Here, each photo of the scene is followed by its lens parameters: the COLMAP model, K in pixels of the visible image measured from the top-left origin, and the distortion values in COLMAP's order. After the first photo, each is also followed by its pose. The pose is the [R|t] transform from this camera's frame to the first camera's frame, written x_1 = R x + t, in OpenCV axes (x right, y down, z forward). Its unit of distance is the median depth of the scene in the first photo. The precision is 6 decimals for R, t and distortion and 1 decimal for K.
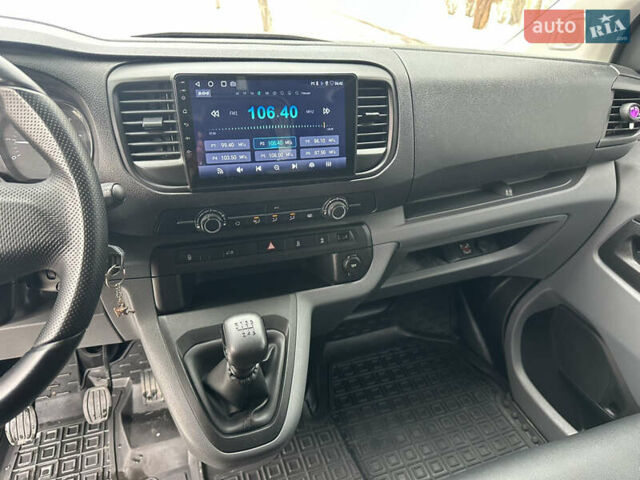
lens RADIAL K [[467.1, 0, 317.9], [0, 467.1, 241.4], [0, 0, 1]] dist [0.013822, -0.036639]
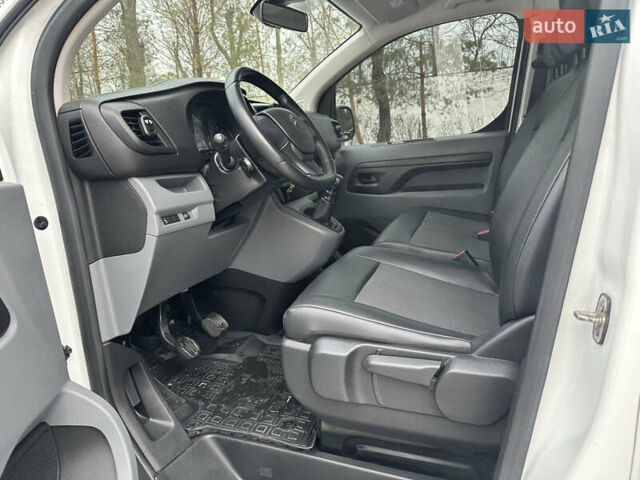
lens RADIAL K [[467.1, 0, 322.5], [0, 467.1, 242.5], [0, 0, 1]] dist [0.013822, -0.036639]
pose [[0.608135, -0.260819, 0.749764, -1.795697], [0.477613, 0.874628, -0.083137, 0.543440], [-0.634080, 0.408655, 0.656462, -0.489353]]
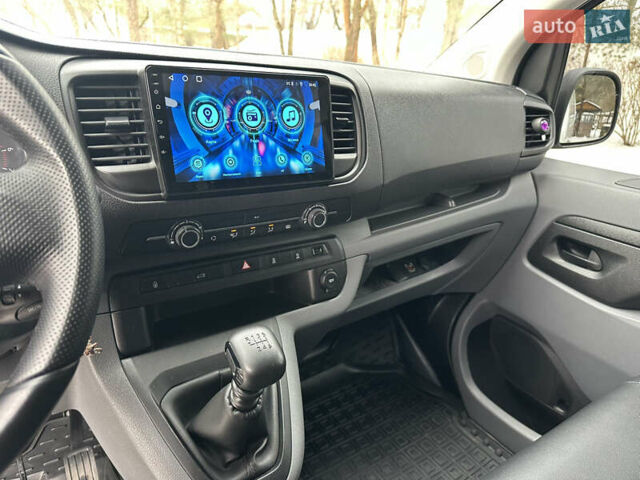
lens RADIAL K [[467.1, 0, 321.9], [0, 467.1, 238.2], [0, 0, 1]] dist [0.013822, -0.036639]
pose [[0.964855, -0.081646, 0.249777, -0.171932], [0.116645, 0.984803, -0.128675, 0.087707], [-0.235475, 0.153288, 0.959716, 0.089547]]
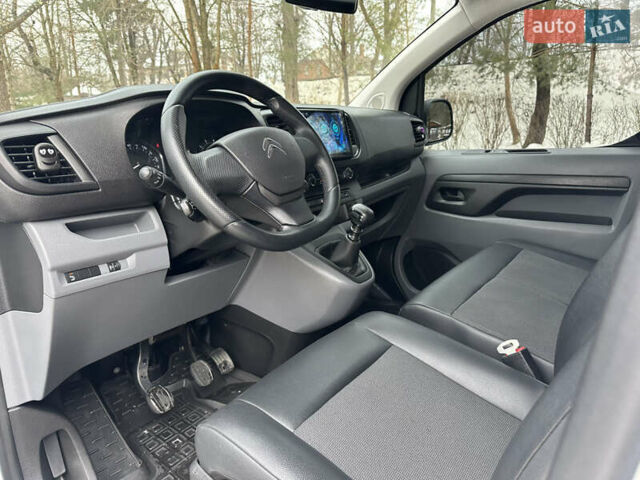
lens RADIAL K [[467.1, 0, 316.3], [0, 467.1, 239.6], [0, 0, 1]] dist [0.013822, -0.036639]
pose [[0.829969, -0.212312, 0.515825, -1.077096], [0.339827, 0.925768, -0.165743, 0.438089], [-0.442346, 0.312853, 0.840508, -0.494536]]
